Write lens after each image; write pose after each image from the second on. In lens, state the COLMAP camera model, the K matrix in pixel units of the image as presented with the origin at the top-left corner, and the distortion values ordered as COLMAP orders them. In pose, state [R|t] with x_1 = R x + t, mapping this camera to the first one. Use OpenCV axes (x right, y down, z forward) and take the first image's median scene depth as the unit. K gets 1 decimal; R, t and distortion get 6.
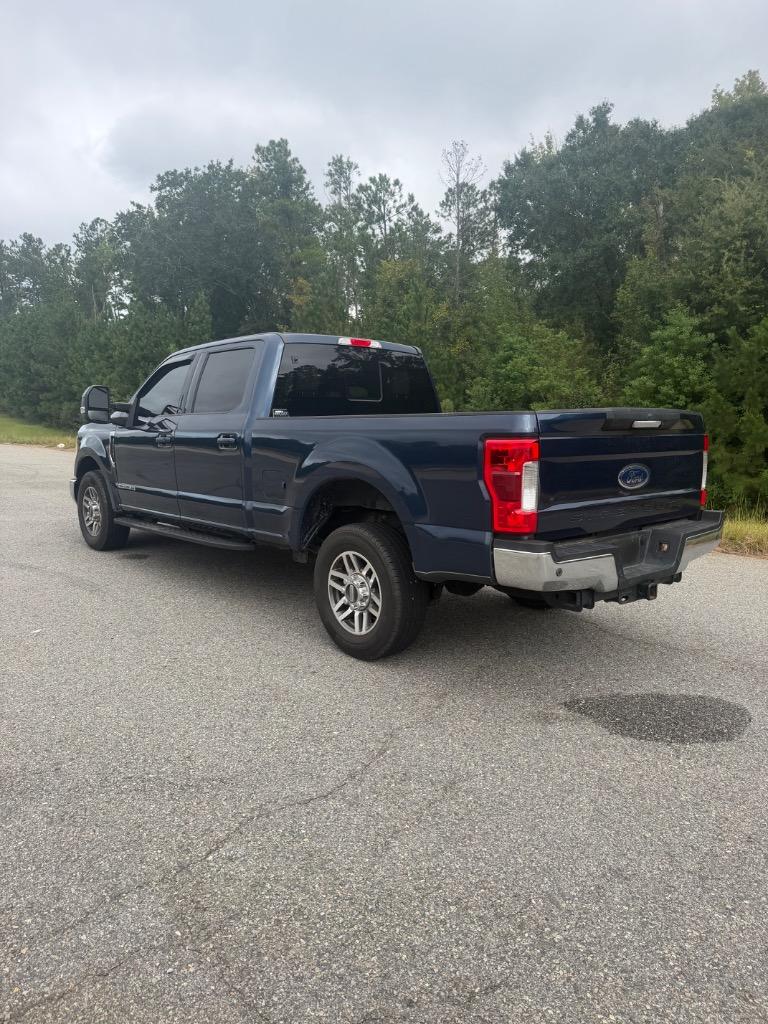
lens RADIAL K [[753.4, 0, 390.2], [0, 753.4, 539.7], [0, 0, 1]] dist [0.019193, 0.001575]
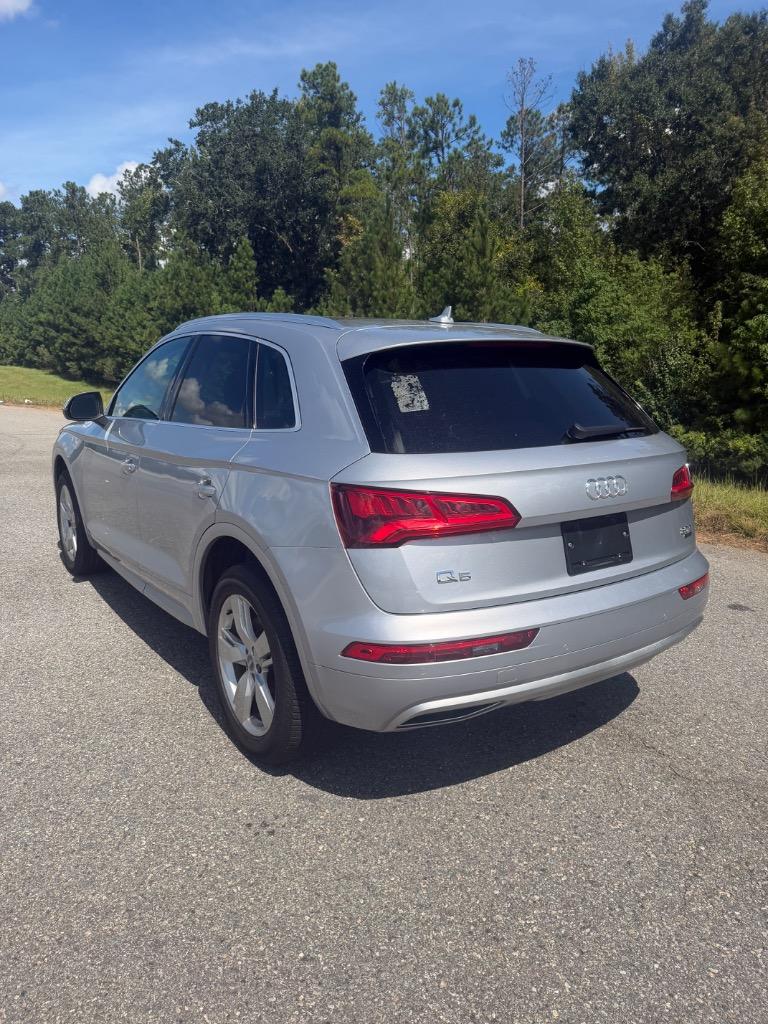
lens RADIAL K [[723.6, 0, 384.0], [0, 723.6, 512.0], [0, 0, 1]] dist [0.011475, 0.002623]
pose [[0.996792, 0.000268, -0.080041, -0.007539], [0.002565, 0.999374, 0.035278, -0.019015], [0.080000, -0.035370, 0.996167, 0.114079]]
